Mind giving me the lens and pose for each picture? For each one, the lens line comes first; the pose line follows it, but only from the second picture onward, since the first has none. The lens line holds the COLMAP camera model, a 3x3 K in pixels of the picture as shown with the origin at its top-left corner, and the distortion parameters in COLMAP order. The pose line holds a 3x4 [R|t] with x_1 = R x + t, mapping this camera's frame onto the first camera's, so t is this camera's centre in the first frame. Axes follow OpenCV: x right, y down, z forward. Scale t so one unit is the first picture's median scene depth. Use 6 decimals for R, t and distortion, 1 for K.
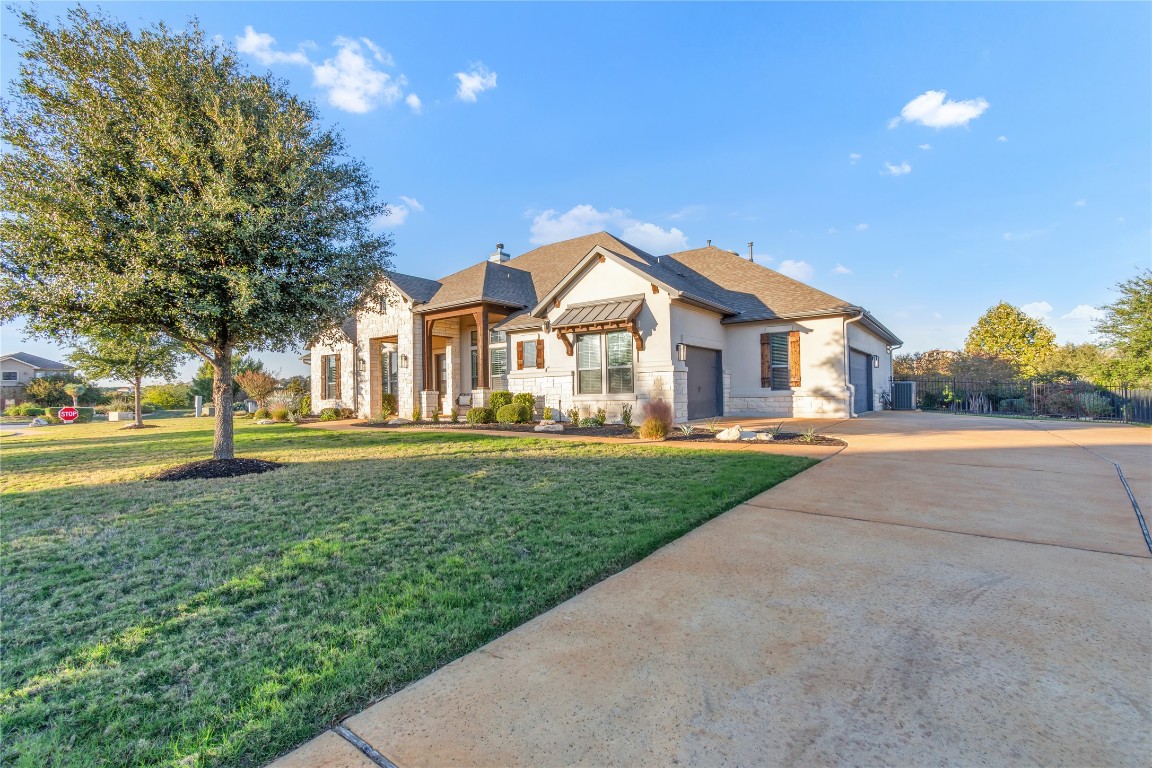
lens RADIAL K [[542.3, 0, 598.0], [0, 542.3, 395.8], [0, 0, 1]] dist [0.002272, 0.000125]
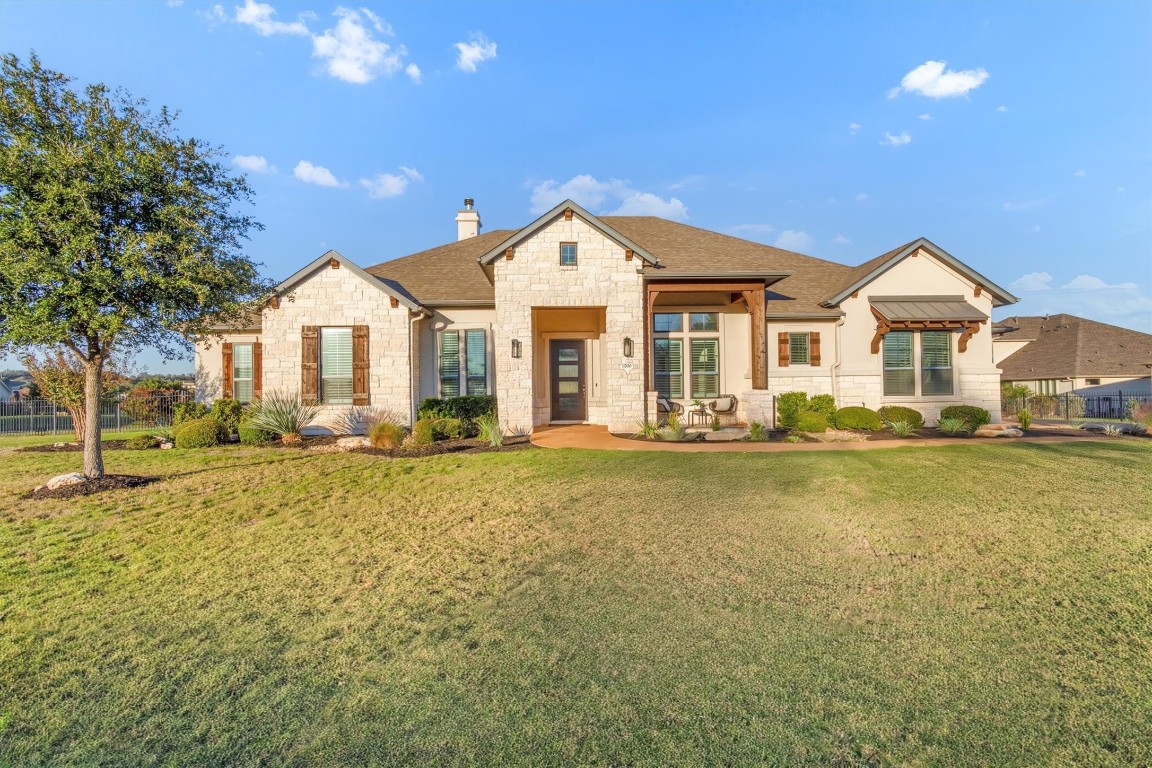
lens RADIAL K [[461.6, 0, 576.0], [0, 461.6, 384.0], [0, 0, 1]] dist [-0.001679, -0.000254]
pose [[0.778417, 0.032386, 0.626912, -0.838066], [0.004511, 0.998354, -0.057176, 0.016960], [-0.627732, 0.047335, 0.776989, 0.659105]]
